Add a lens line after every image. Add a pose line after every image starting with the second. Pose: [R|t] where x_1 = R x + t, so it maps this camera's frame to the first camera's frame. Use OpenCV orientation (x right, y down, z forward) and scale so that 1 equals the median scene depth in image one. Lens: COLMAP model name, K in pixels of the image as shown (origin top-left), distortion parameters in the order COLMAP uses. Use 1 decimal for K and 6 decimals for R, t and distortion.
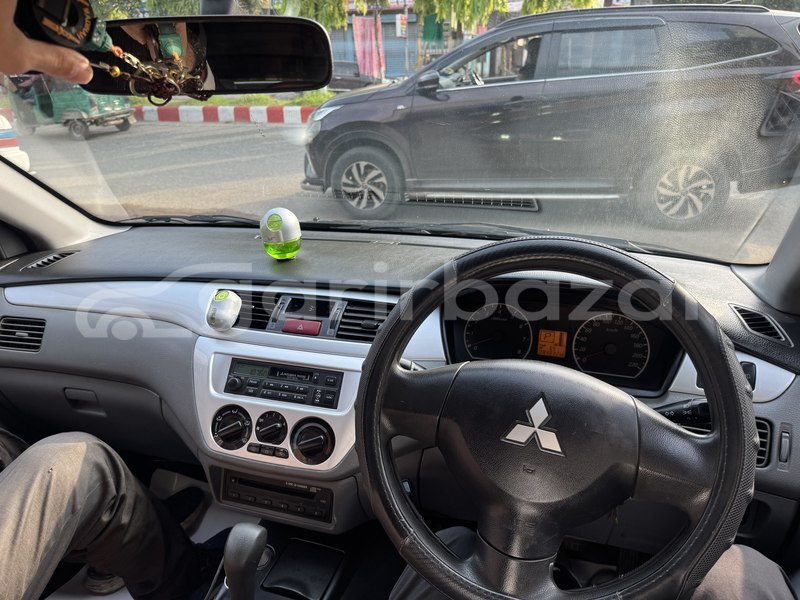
lens RADIAL K [[574.0, 0, 401.8], [0, 574.0, 301.3], [0, 0, 1]] dist [0.090391, -0.139033]
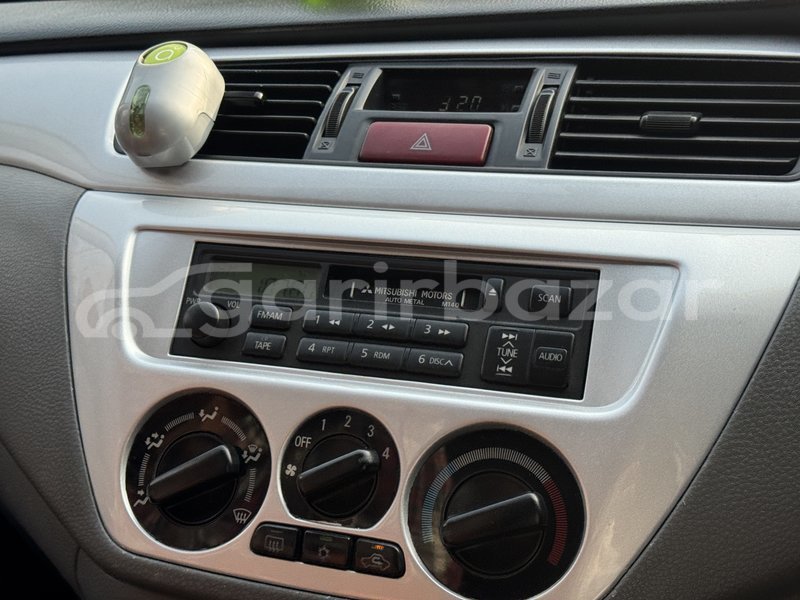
lens RADIAL K [[1114.4, 0, 400.0], [0, 1114.4, 300.0], [0, 0, 1]] dist [0.214213, -0.438232]
pose [[0.997998, -0.000474, -0.063247, -0.158337], [-0.002930, 0.998552, -0.053723, 0.163009], [0.063181, 0.053801, 0.996551, 0.450021]]
